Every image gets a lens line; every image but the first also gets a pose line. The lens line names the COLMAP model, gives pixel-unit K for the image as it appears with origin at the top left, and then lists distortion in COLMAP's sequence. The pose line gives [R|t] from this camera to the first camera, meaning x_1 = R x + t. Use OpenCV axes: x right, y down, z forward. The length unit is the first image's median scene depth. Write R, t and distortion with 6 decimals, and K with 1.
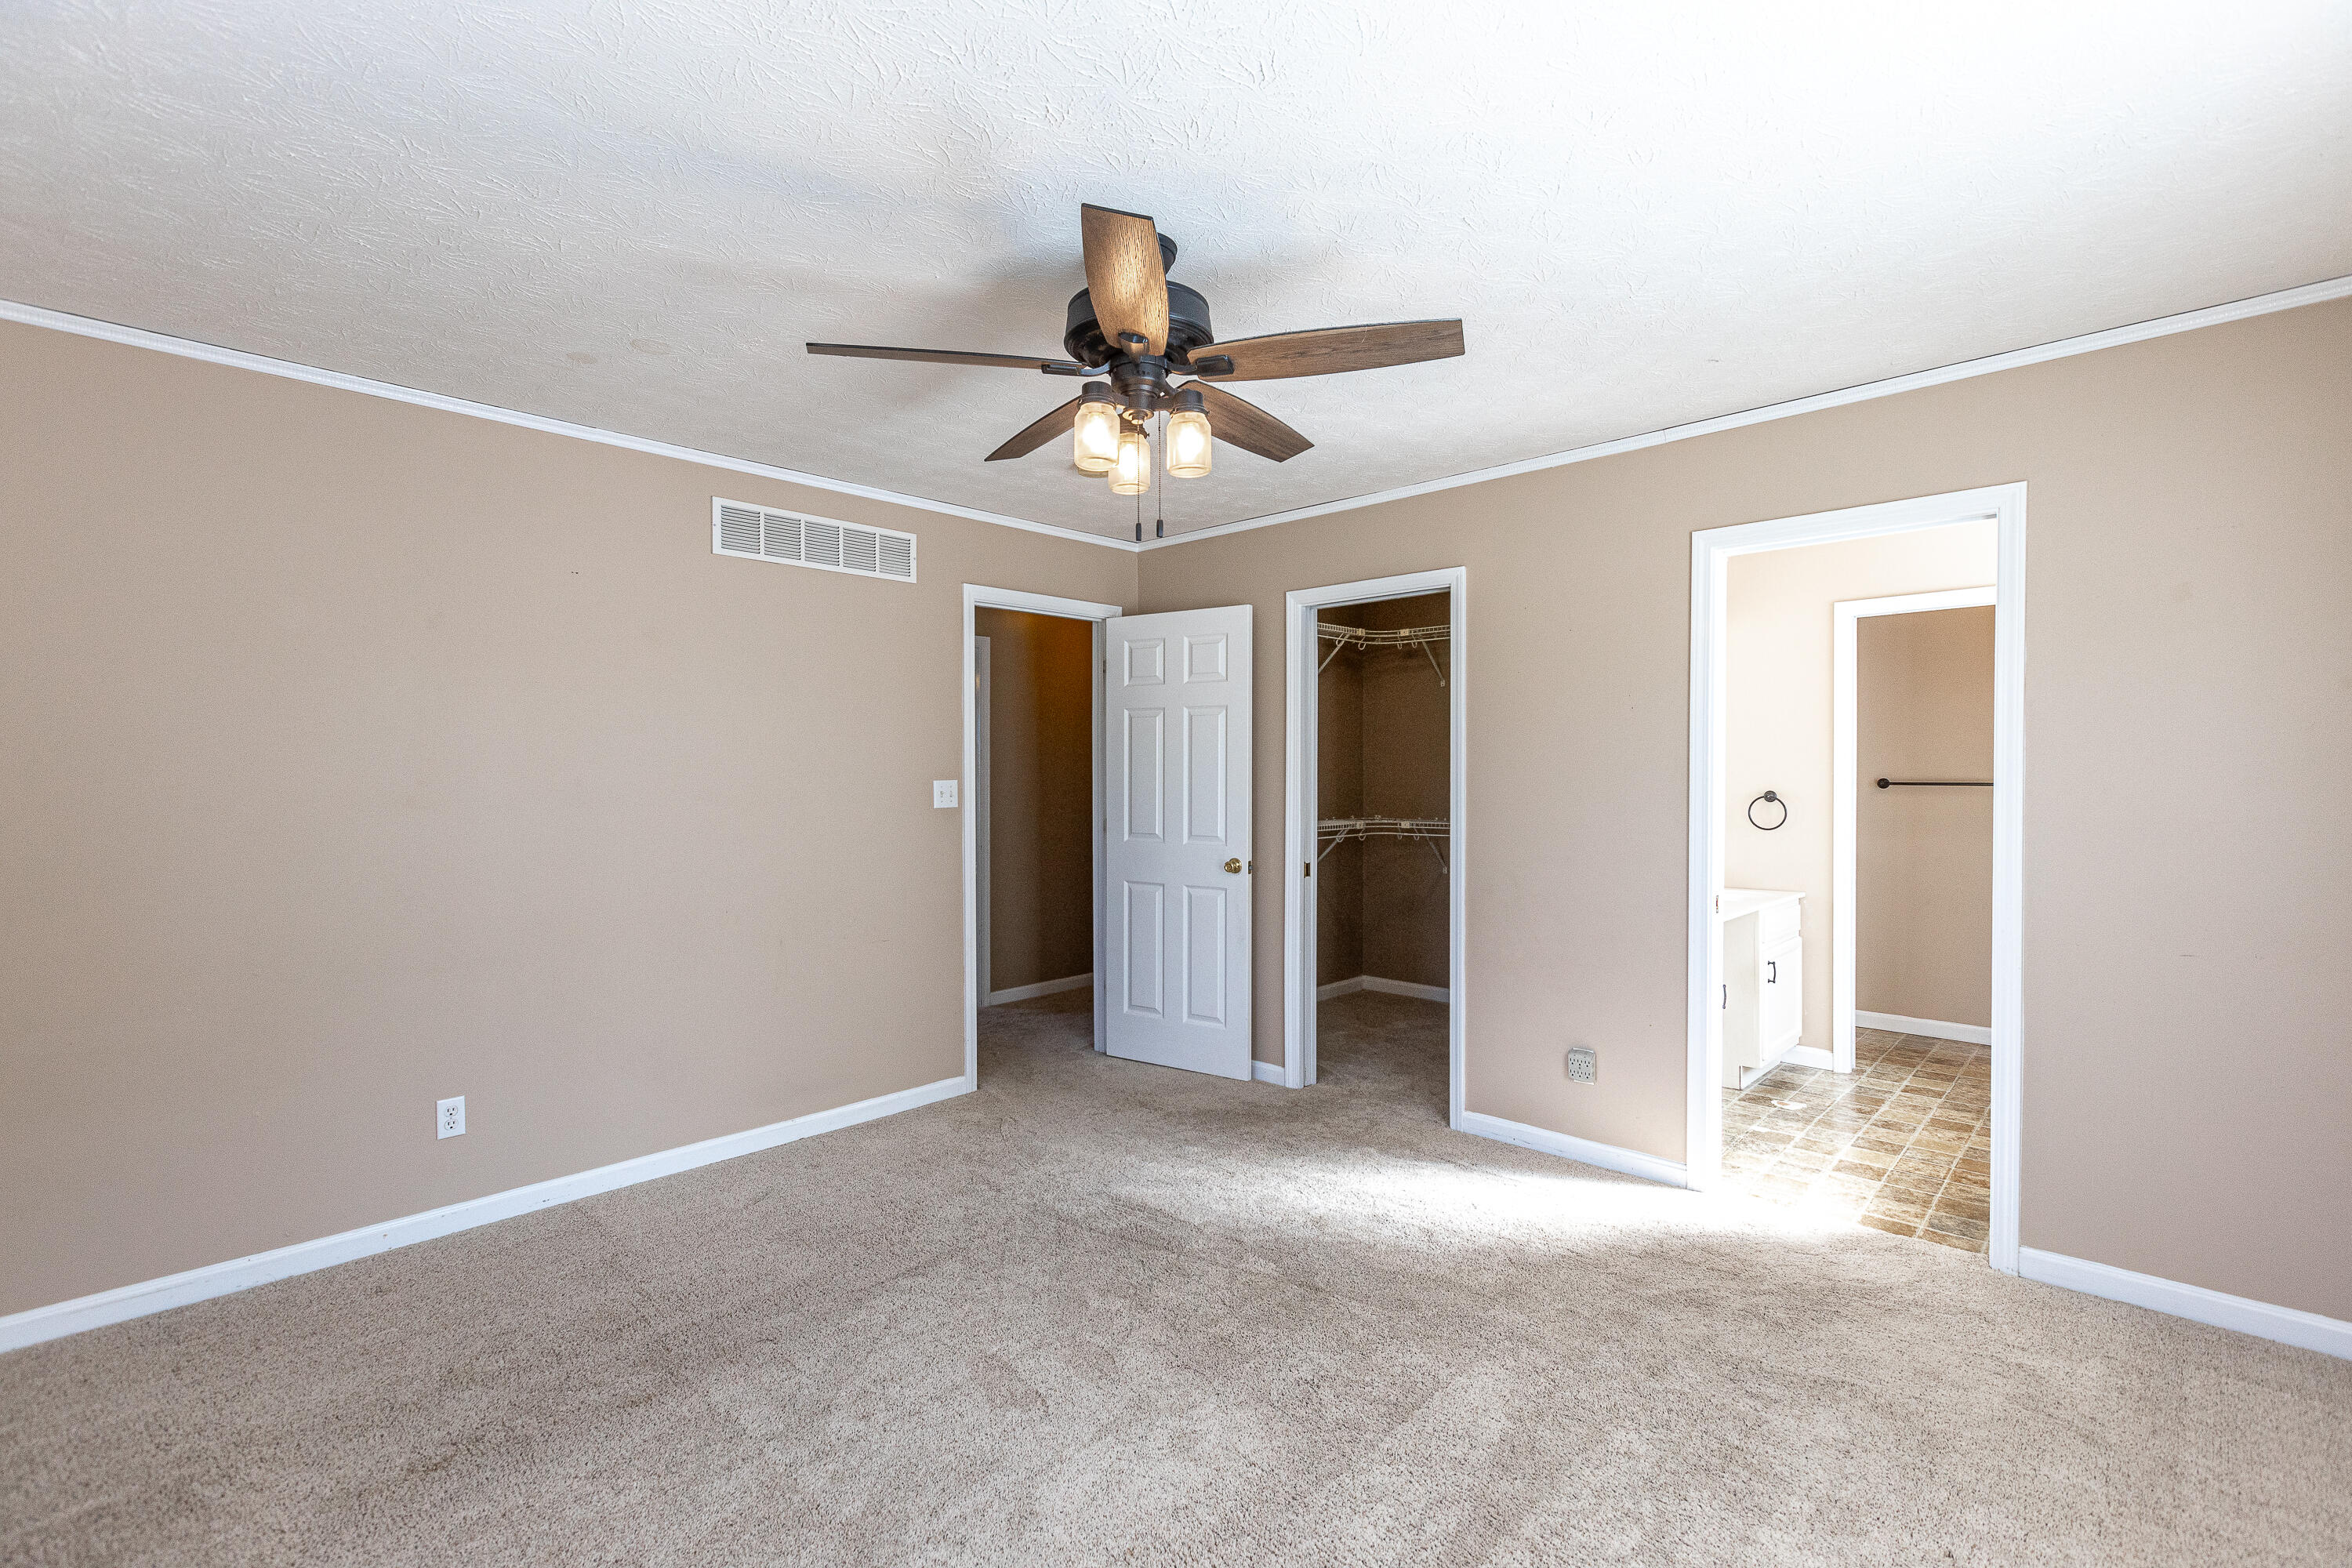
lens RADIAL K [[1056.6, 0, 1176.0], [0, 1056.6, 784.0], [0, 0, 1]] dist [0.001696, 0.000548]
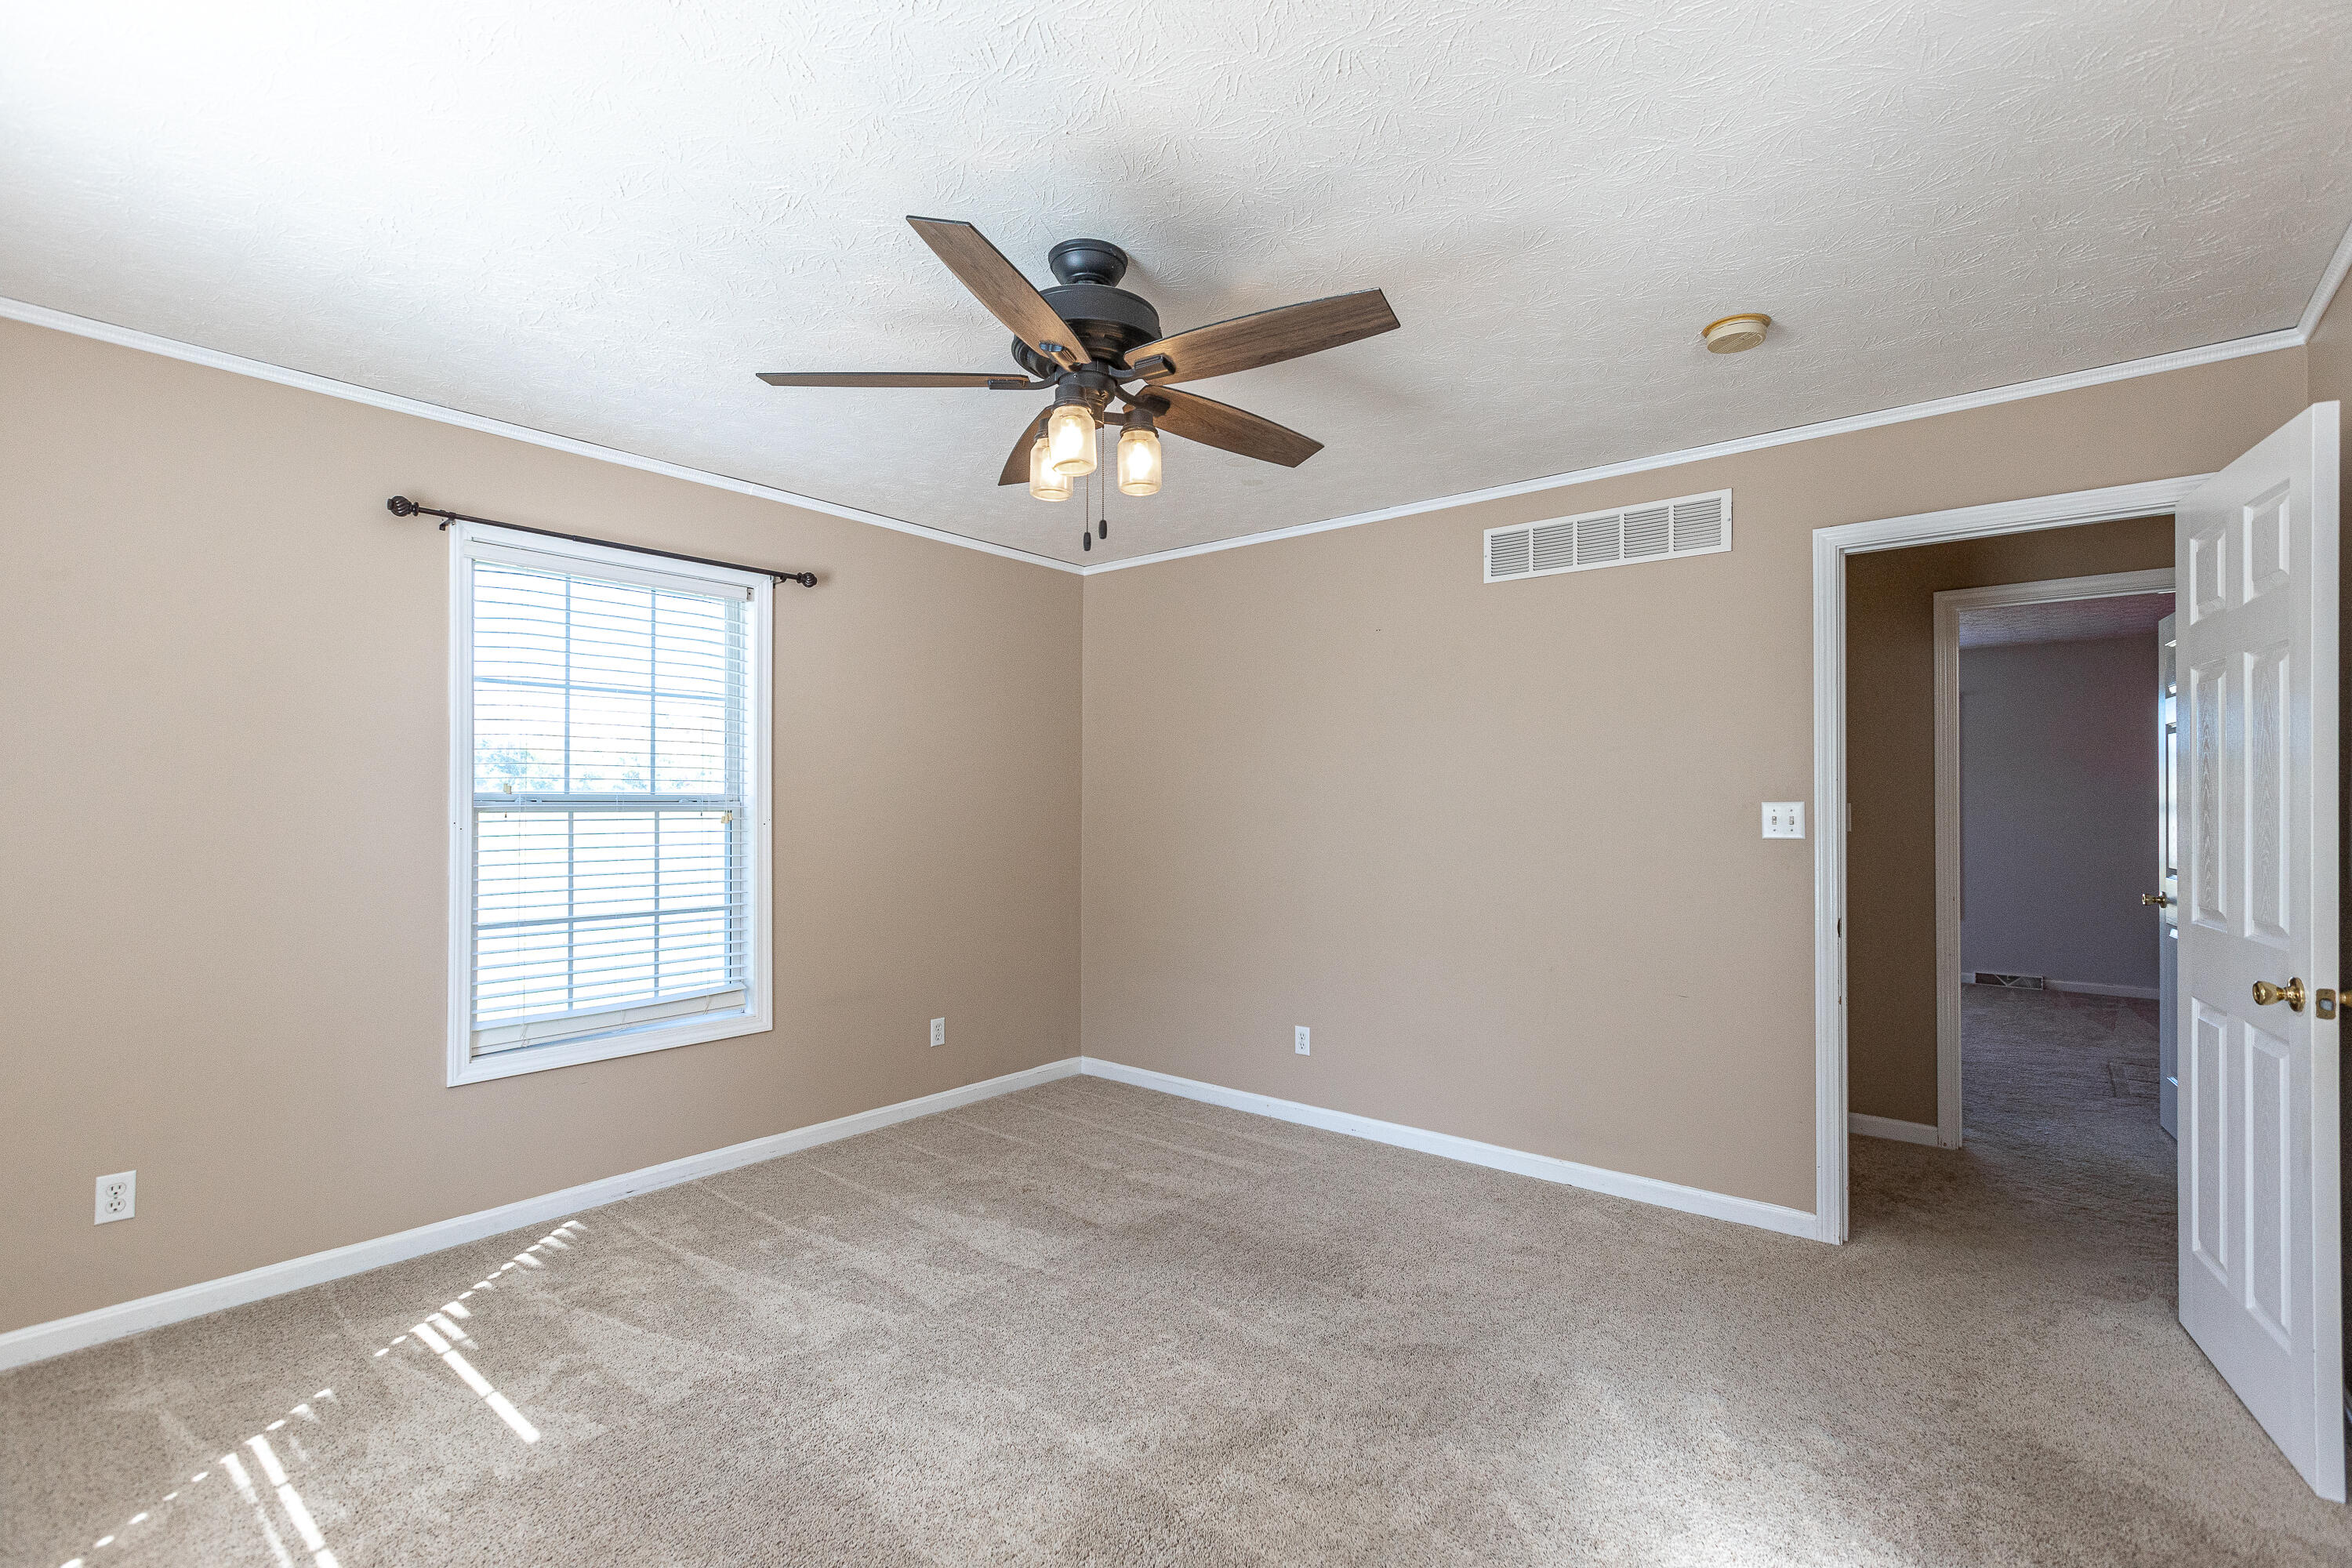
lens RADIAL K [[1080.1, 0, 1158.0], [0, 1080.1, 783.0], [0, 0, 1]] dist [0.000908, 0.000340]
pose [[0.056328, -0.004131, -0.998404, 0.585531], [-0.003094, 0.999986, -0.004312, -0.014059], [0.998408, 0.003332, 0.056314, 0.587957]]
